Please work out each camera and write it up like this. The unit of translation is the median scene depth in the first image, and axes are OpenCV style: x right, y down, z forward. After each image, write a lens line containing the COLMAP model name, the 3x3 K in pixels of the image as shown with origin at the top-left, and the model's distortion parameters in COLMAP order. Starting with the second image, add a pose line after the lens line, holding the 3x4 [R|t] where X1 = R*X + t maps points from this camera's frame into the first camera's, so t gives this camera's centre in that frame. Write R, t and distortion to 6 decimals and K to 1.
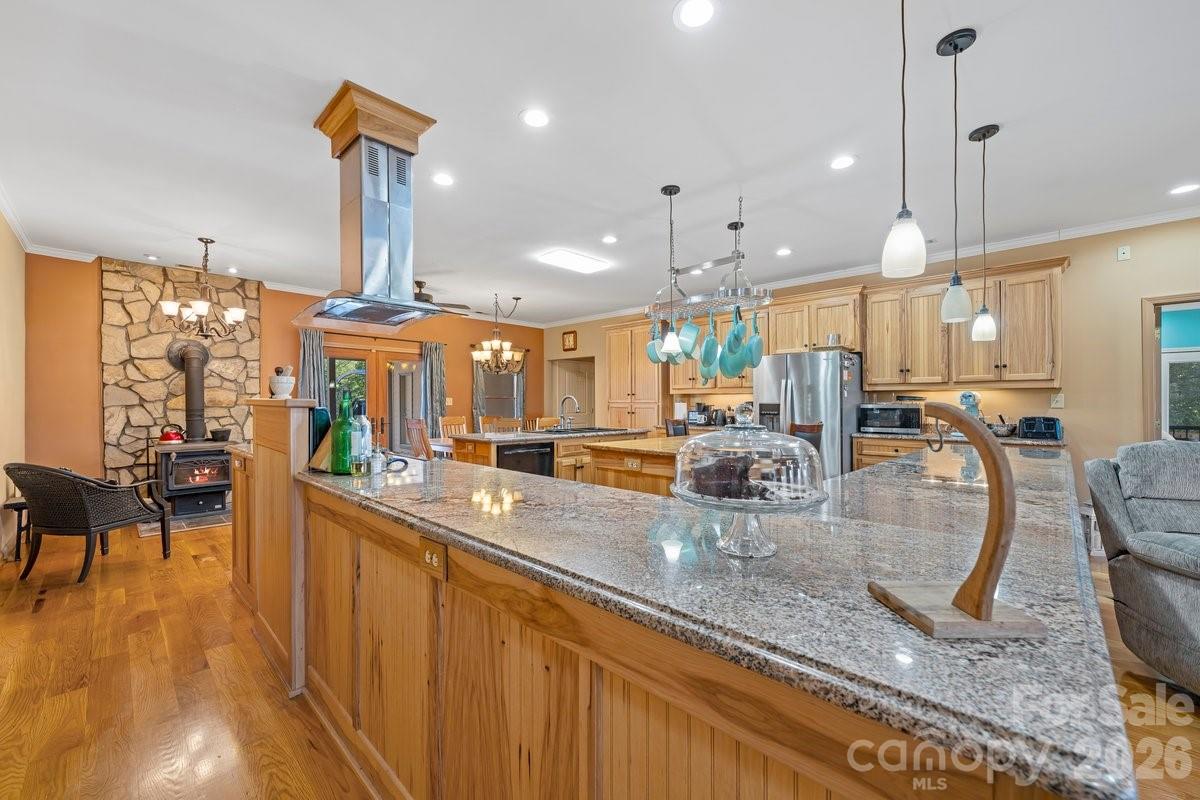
lens RADIAL K [[476.2, 0, 600.0], [0, 476.2, 412.1], [0, 0, 1]] dist [-0.003038, -0.000395]
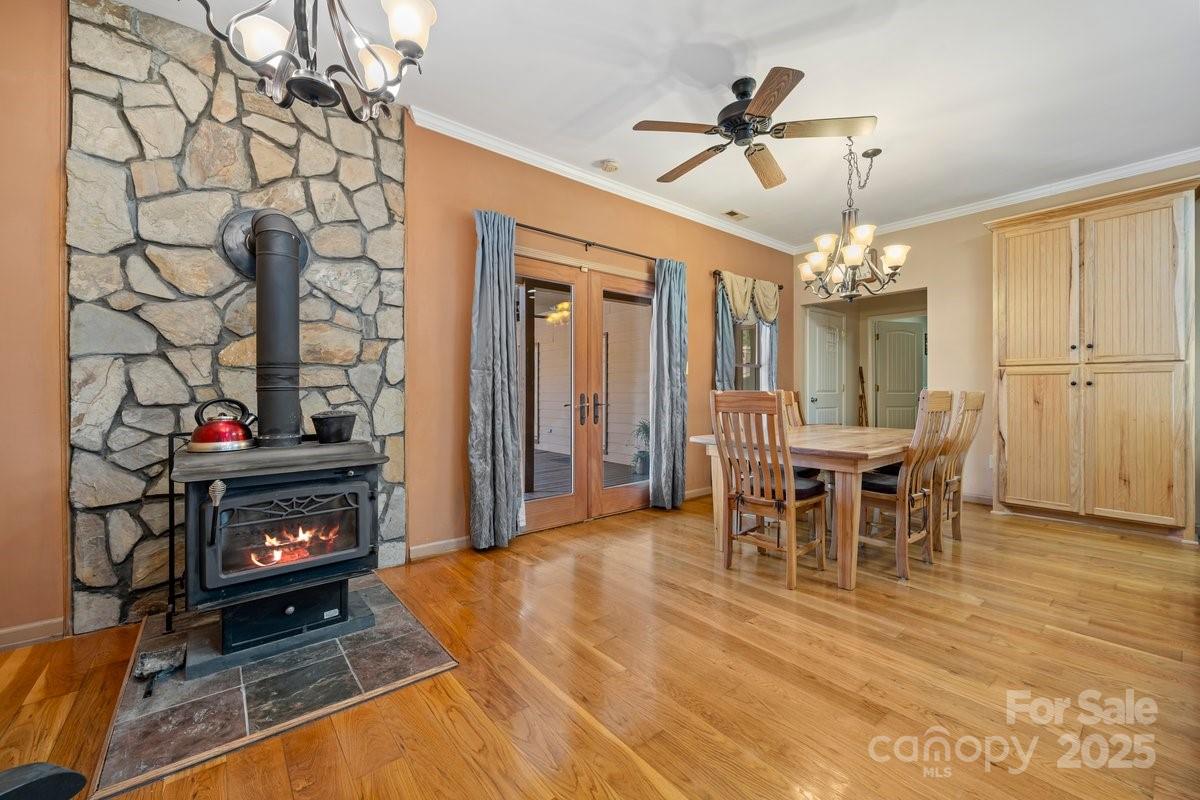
lens RADIAL K [[476.2, 0, 595.5], [0, 476.2, 393.1], [0, 0, 1]] dist [-0.003038, -0.000395]
pose [[0.992386, -0.004507, -0.123086, -0.536320], [0.002483, 0.999859, -0.016597, 0.026991], [0.123143, 0.016165, 0.992257, 0.633896]]
